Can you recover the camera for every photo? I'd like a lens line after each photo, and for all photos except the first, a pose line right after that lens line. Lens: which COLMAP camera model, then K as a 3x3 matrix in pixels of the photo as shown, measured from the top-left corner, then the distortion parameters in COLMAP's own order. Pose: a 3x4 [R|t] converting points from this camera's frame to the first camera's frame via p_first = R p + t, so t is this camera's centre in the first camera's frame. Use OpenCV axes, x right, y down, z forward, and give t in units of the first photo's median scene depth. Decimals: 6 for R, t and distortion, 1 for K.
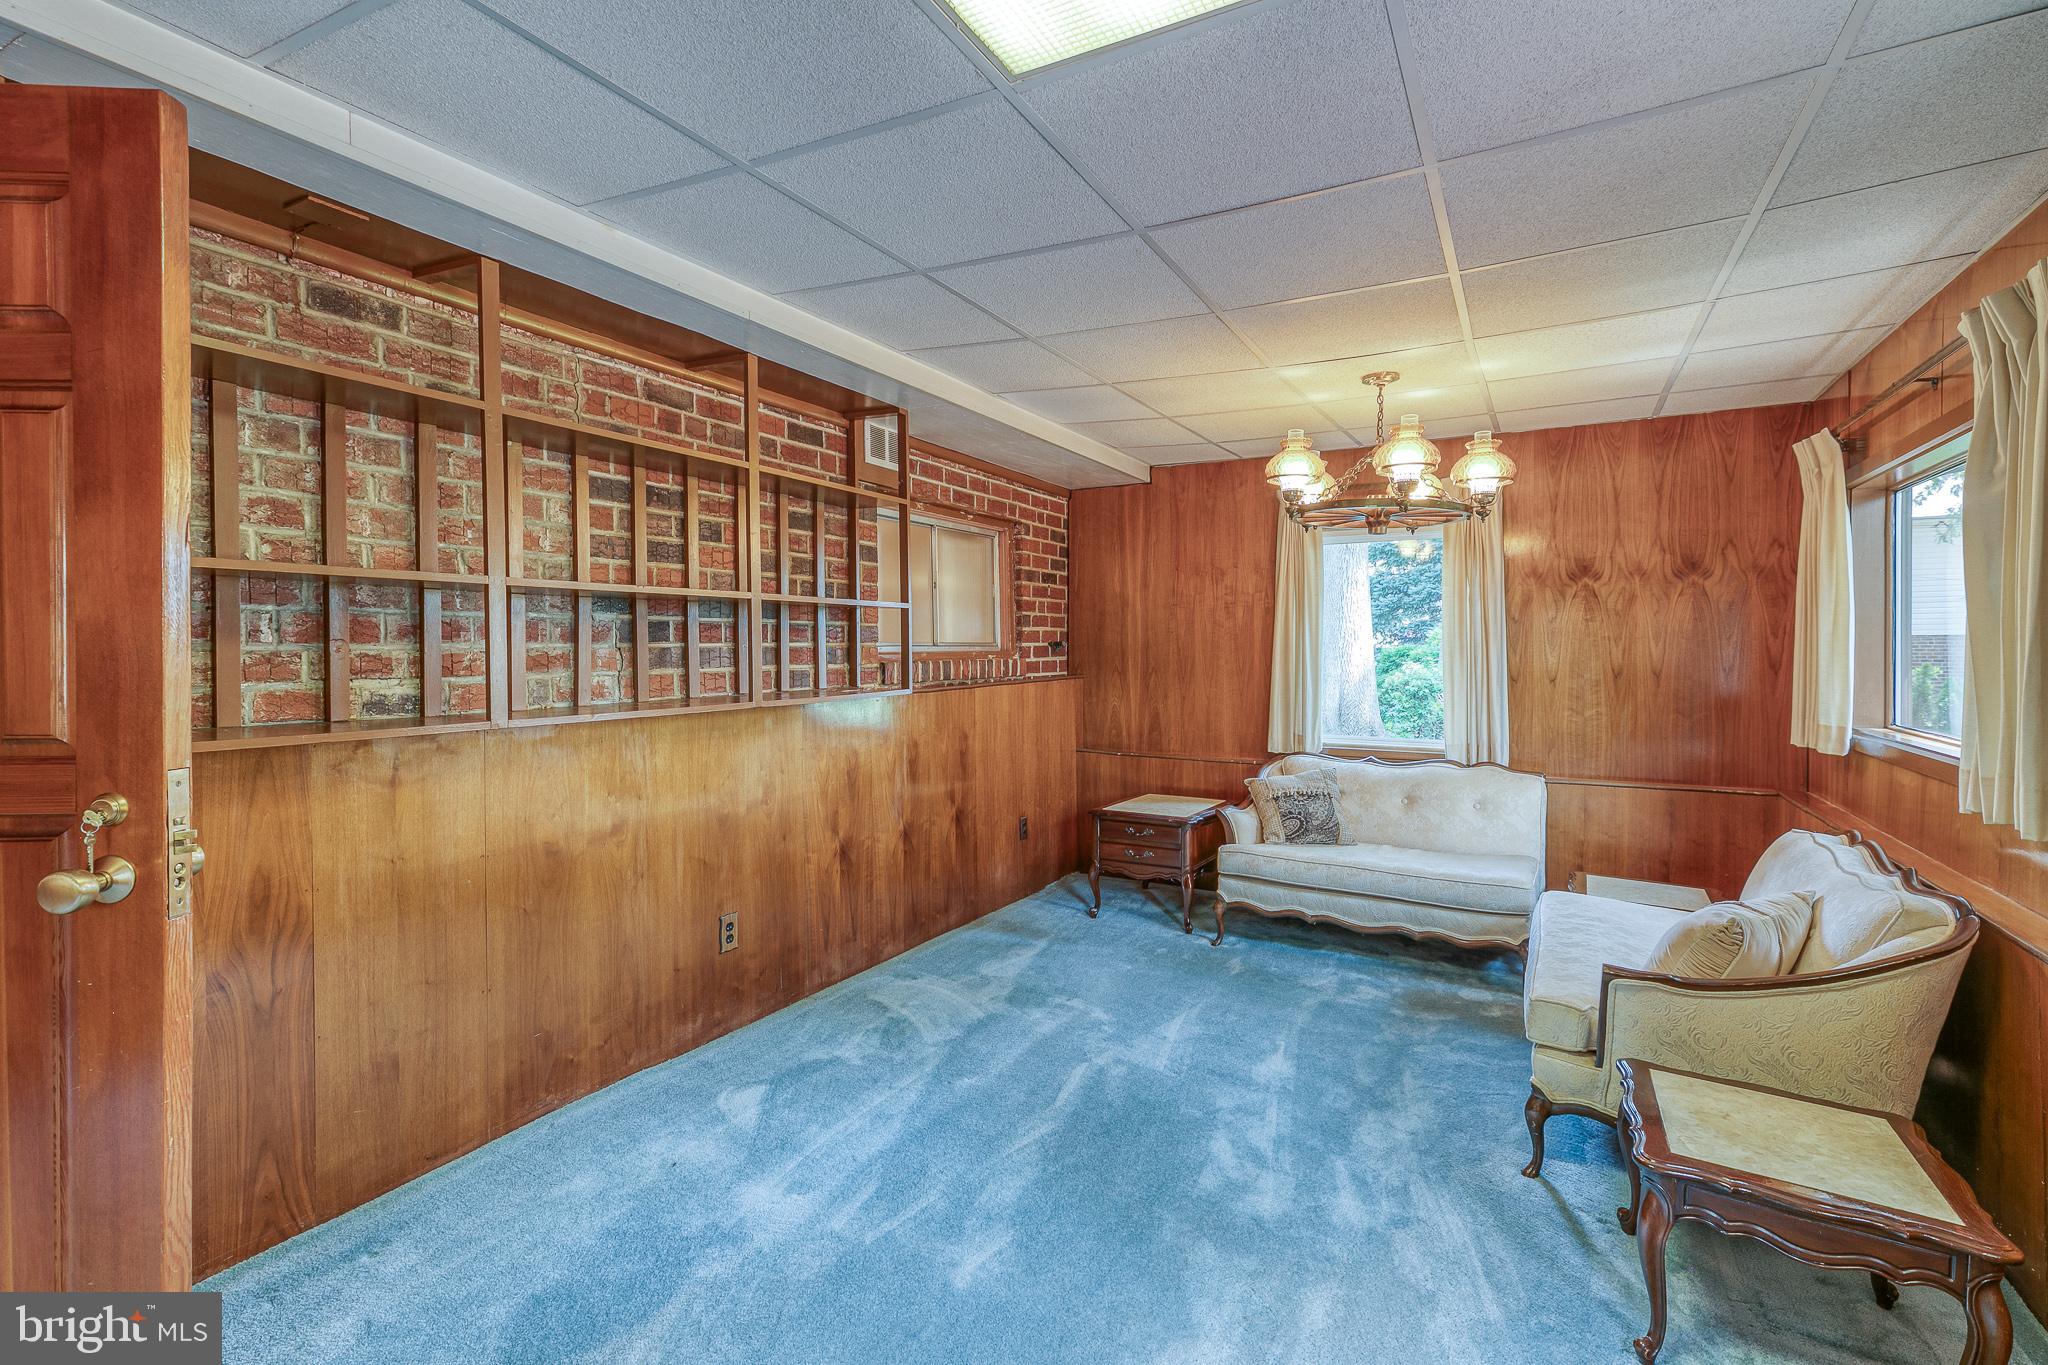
lens RADIAL K [[919.2, 0, 1026.8], [0, 919.2, 670.0], [0, 0, 1]] dist [0.002547, 0.001155]
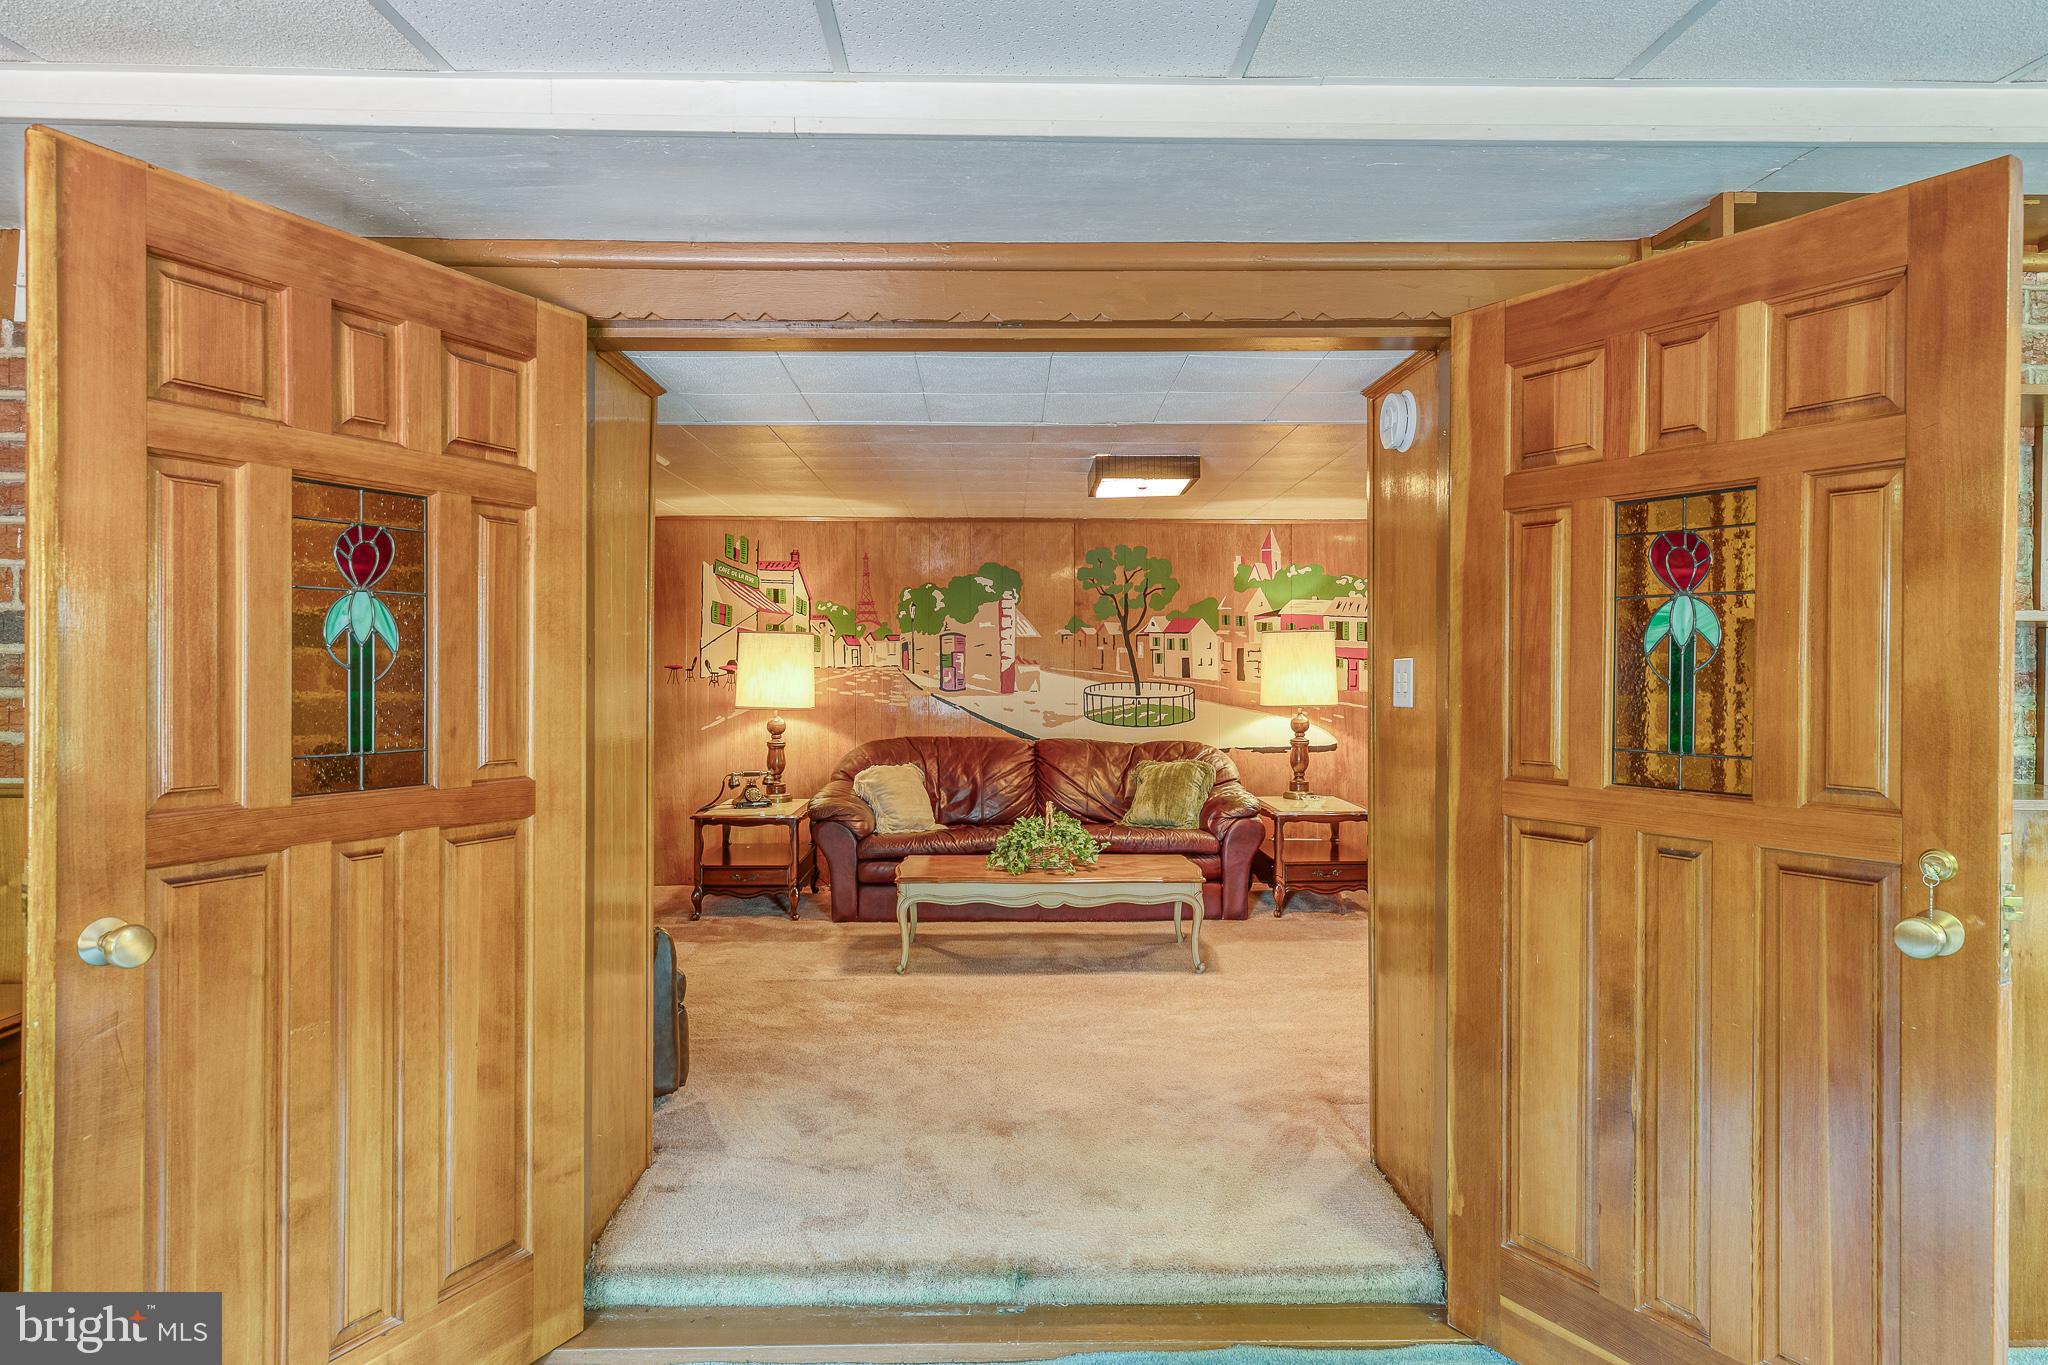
lens RADIAL K [[1184.4, 0, 1024.0], [0, 1184.4, 682.5], [0, 0, 1]] dist [0.002476, 0.001110]
pose [[0.492491, 0.013788, -0.870208, -0.115413], [-0.028349, 0.999598, -0.000206, -0.008538], [0.869856, 0.024771, 0.492684, -0.190280]]
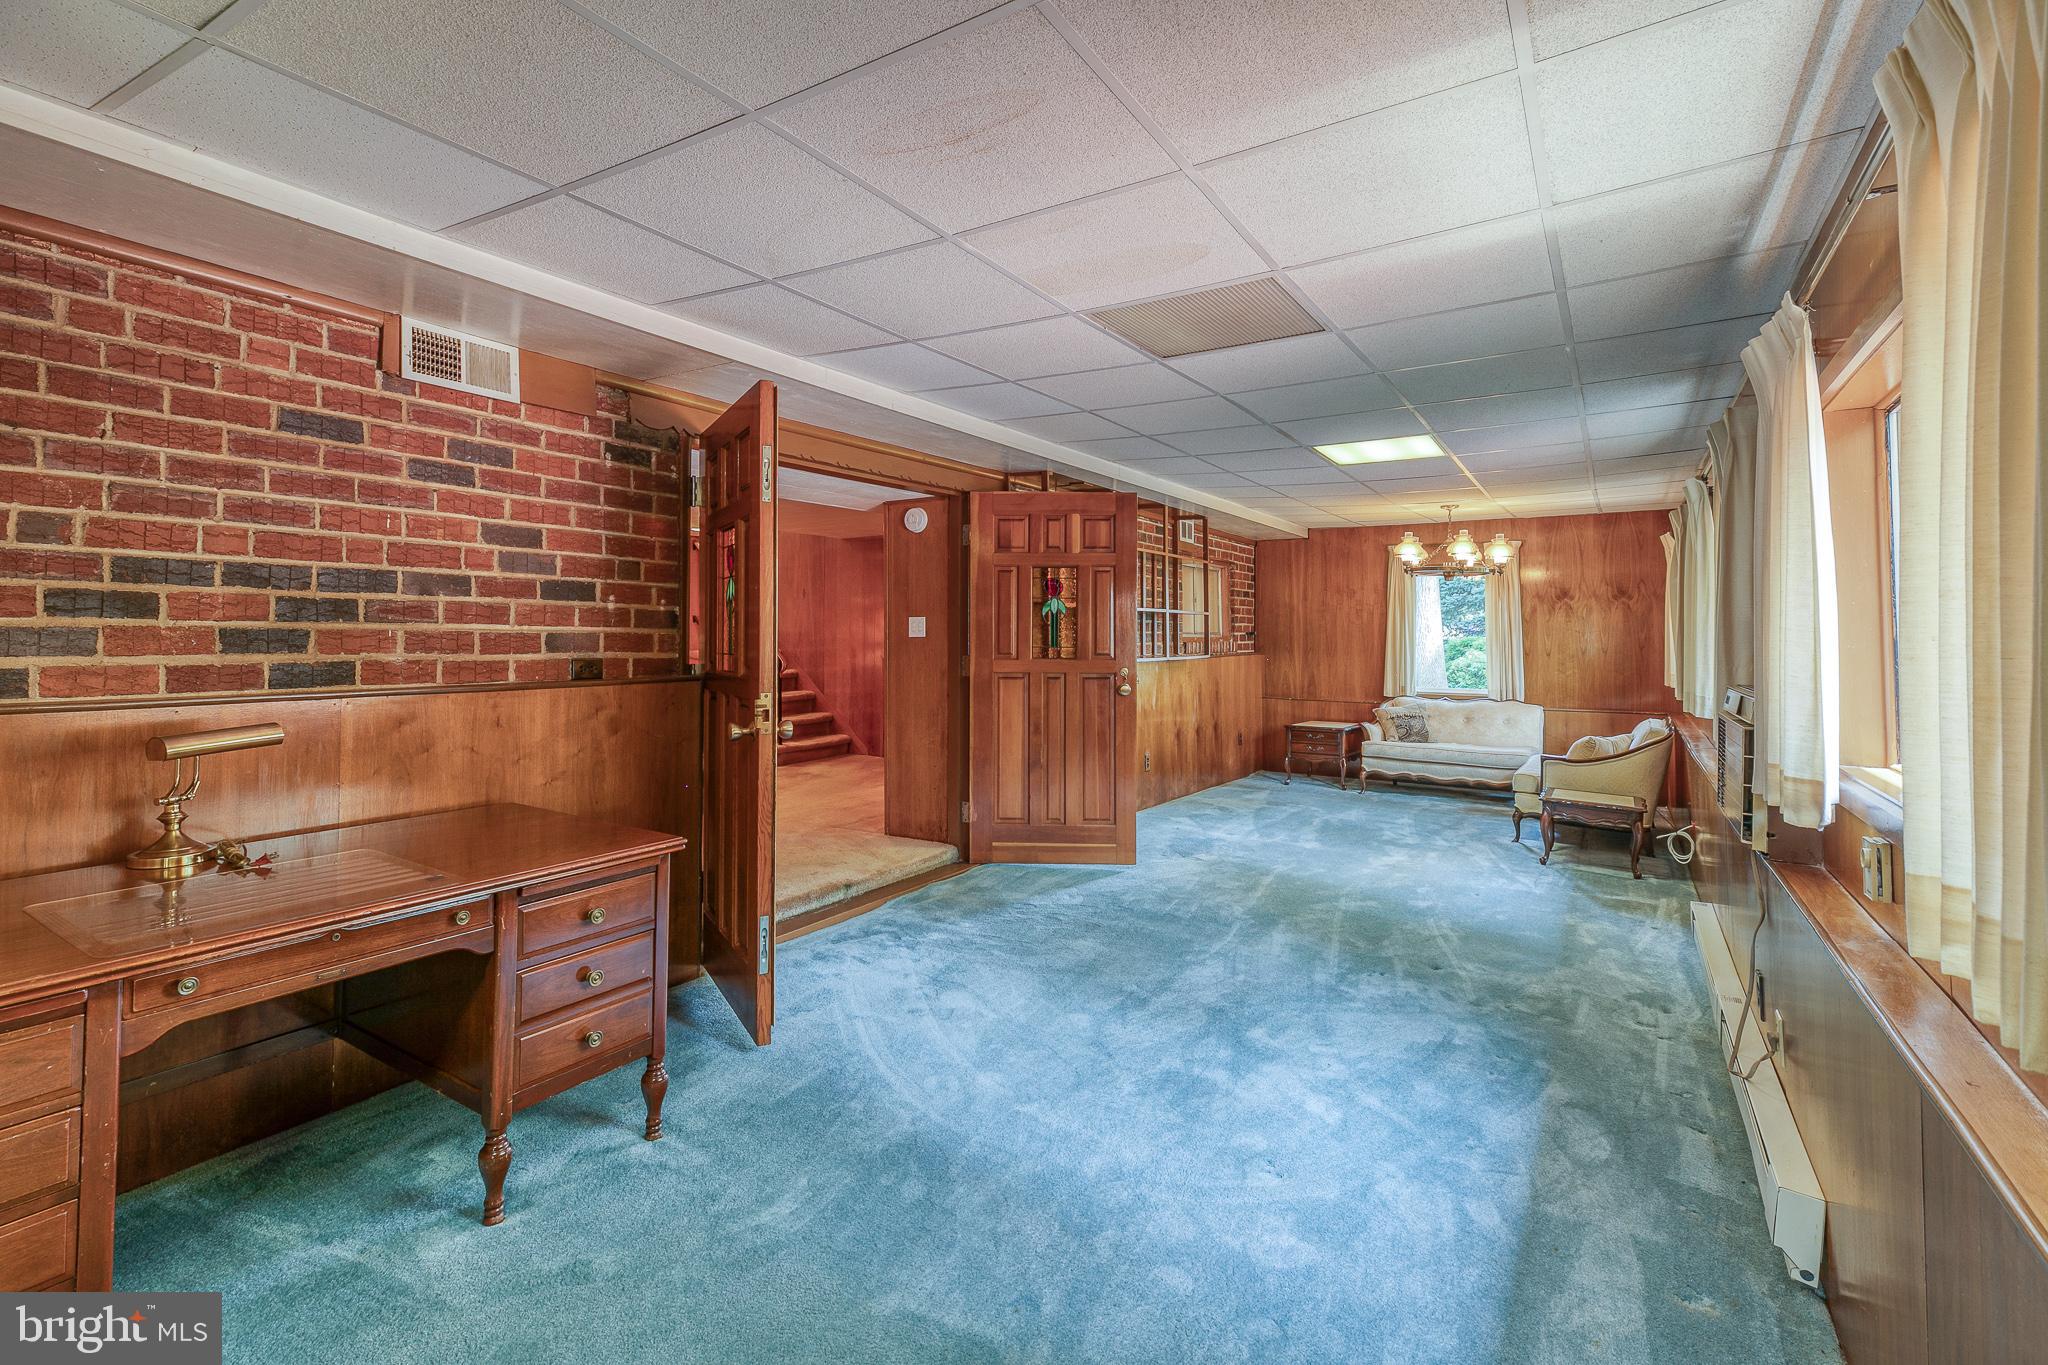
lens RADIAL K [[943.3, 0, 998.9], [0, 943.3, 633.8], [0, 0, 1]] dist [0.002882, 0.000238]
pose [[0.997202, 0.004637, -0.074605, -0.394974], [-0.006834, 0.999549, -0.029227, 0.034185], [0.074436, 0.029655, 0.996785, -0.998760]]
